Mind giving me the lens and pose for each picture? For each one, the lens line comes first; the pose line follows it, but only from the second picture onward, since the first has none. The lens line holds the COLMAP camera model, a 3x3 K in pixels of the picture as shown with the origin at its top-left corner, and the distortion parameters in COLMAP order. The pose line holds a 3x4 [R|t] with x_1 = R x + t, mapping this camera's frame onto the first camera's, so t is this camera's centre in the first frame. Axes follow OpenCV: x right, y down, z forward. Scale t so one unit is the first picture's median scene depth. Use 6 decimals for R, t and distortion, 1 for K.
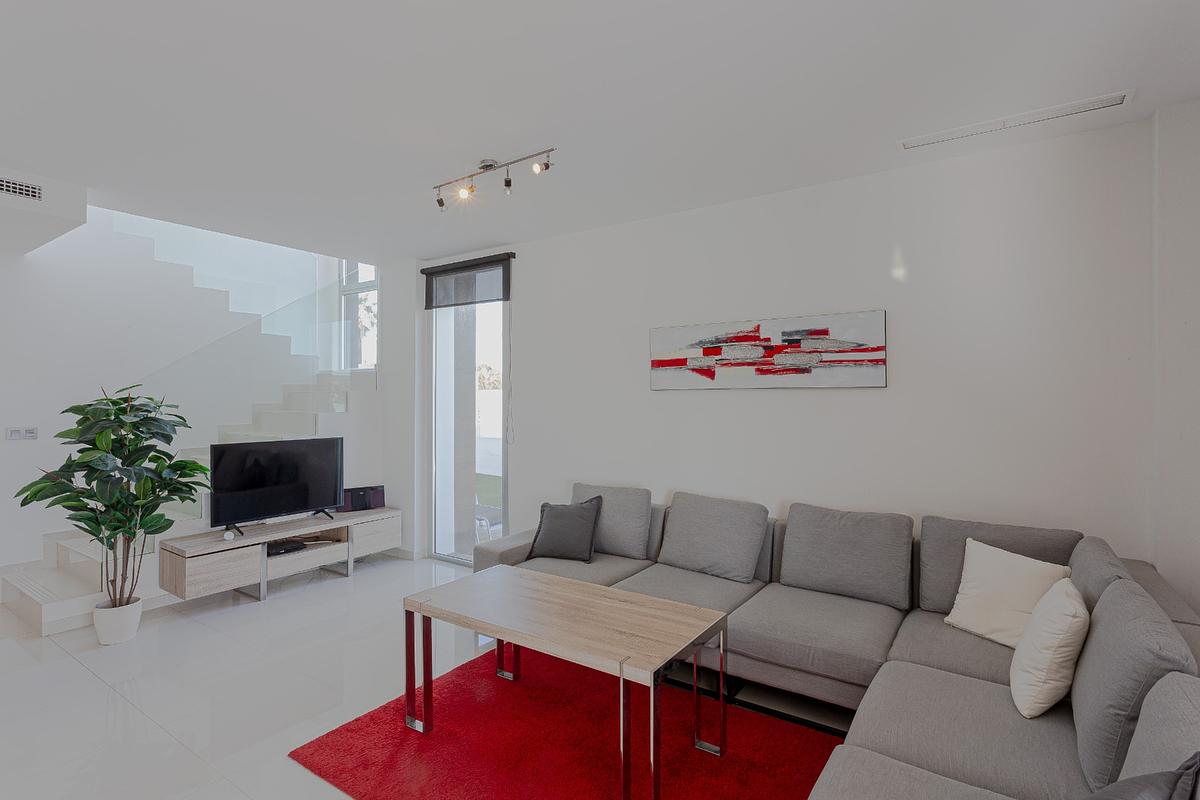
lens RADIAL K [[576.1, 0, 597.3], [0, 576.1, 398.6], [0, 0, 1]] dist [0.002652, 0.000901]
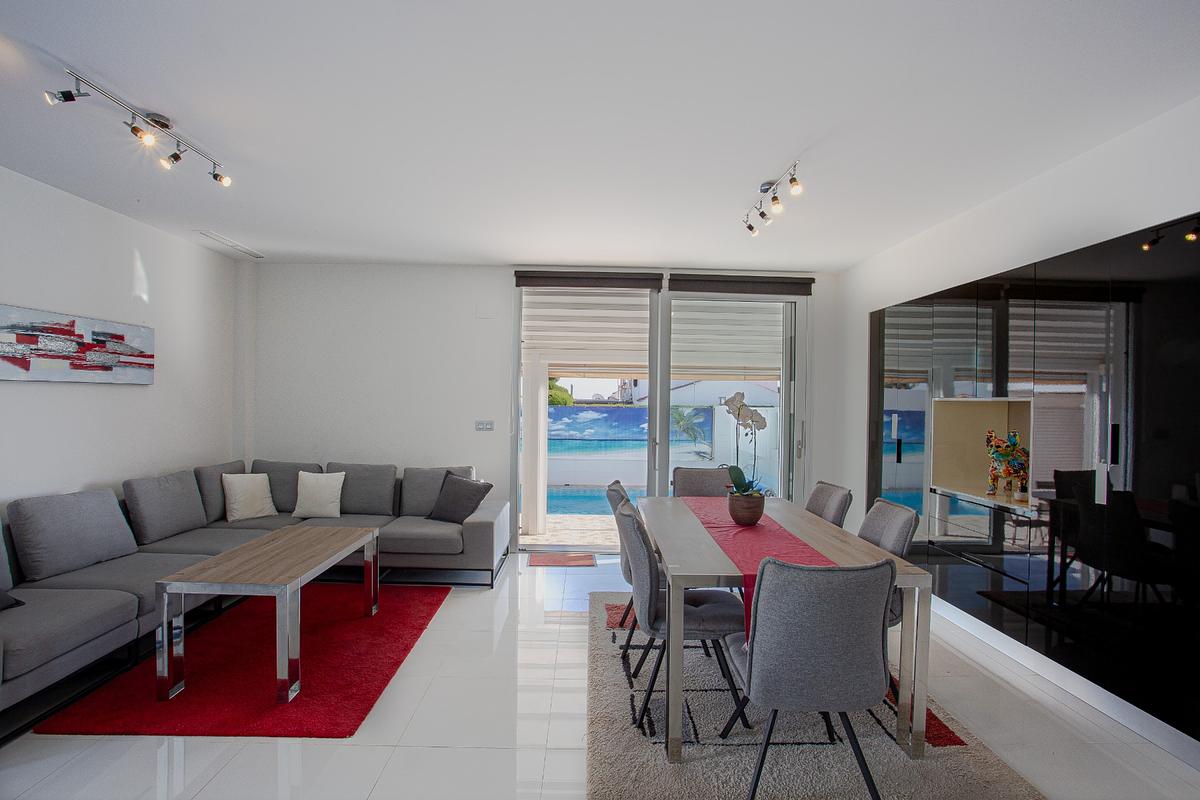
lens RADIAL K [[585.9, 0, 601.7], [0, 585.9, 409.8], [0, 0, 1]] dist [0.001301, 0.001049]
pose [[-0.588852, -0.024519, 0.807869, -1.094235], [-0.016246, 0.999697, 0.018499, -0.003362], [-0.808077, -0.002232, -0.589072, 0.834921]]
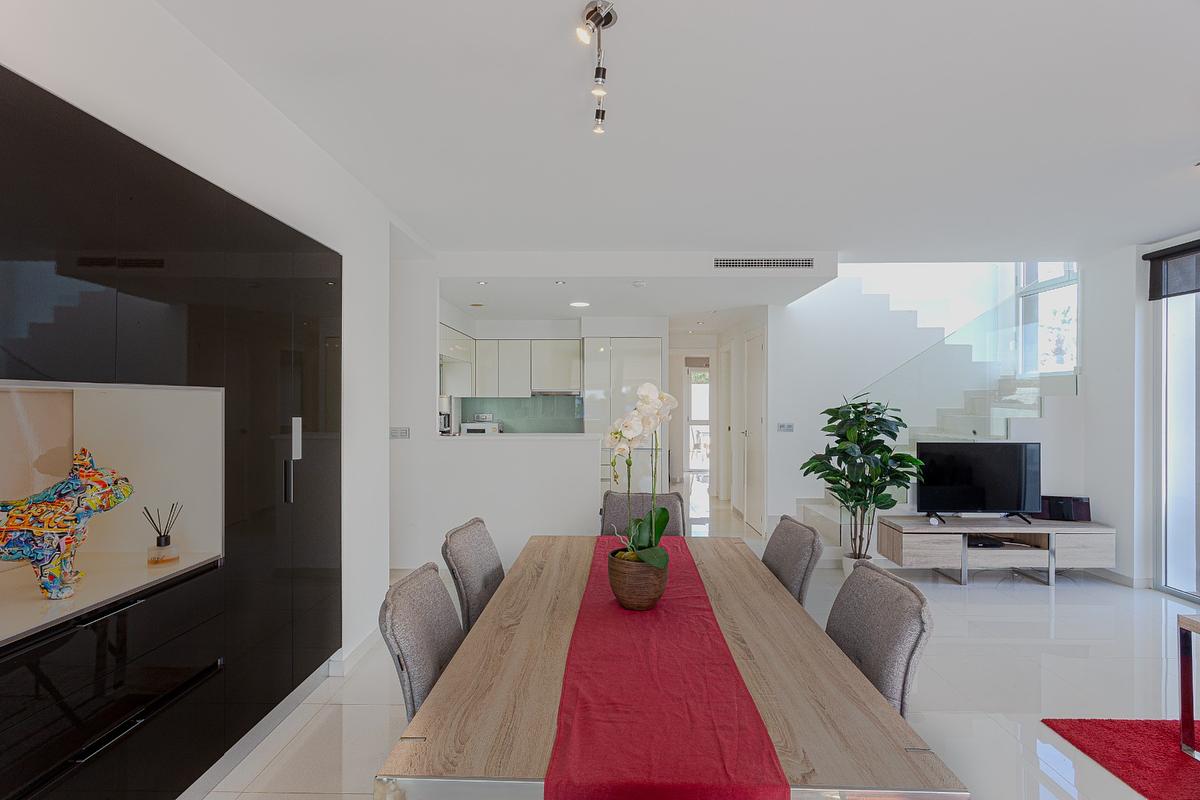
lens RADIAL K [[576.1, 0, 597.3], [0, 576.1, 398.6], [0, 0, 1]] dist [0.002652, 0.000901]
pose [[0.553565, -0.006639, -0.832779, -0.048261], [-0.000106, 0.999968, -0.008042, -0.001051], [0.832806, 0.004540, 0.553547, -0.230166]]
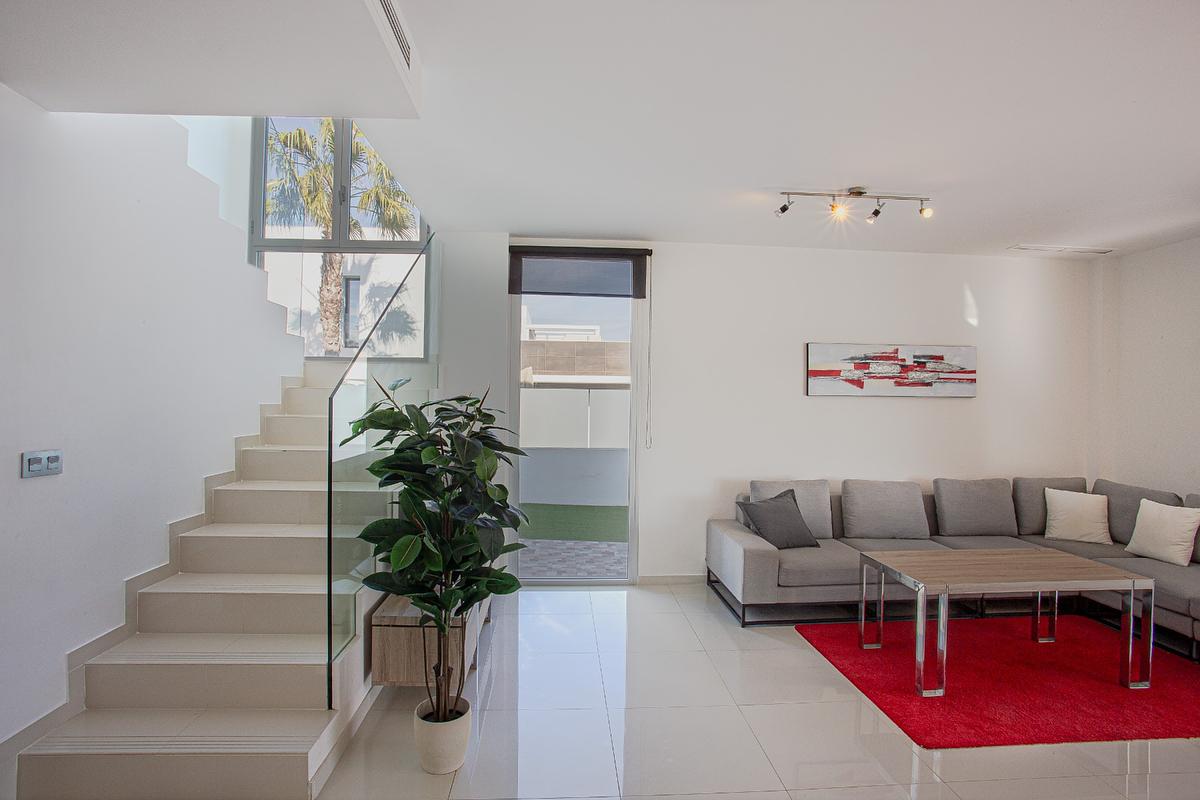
lens RADIAL K [[597.7, 0, 600.0], [0, 597.7, 400.0], [0, 0, 1]] dist [-0.002252, -0.025323]
pose [[0.769041, 0.011063, 0.639104, -1.099067], [-0.010620, 0.999933, -0.004529, 0.004207], [-0.639112, -0.003304, 0.769107, 0.370575]]
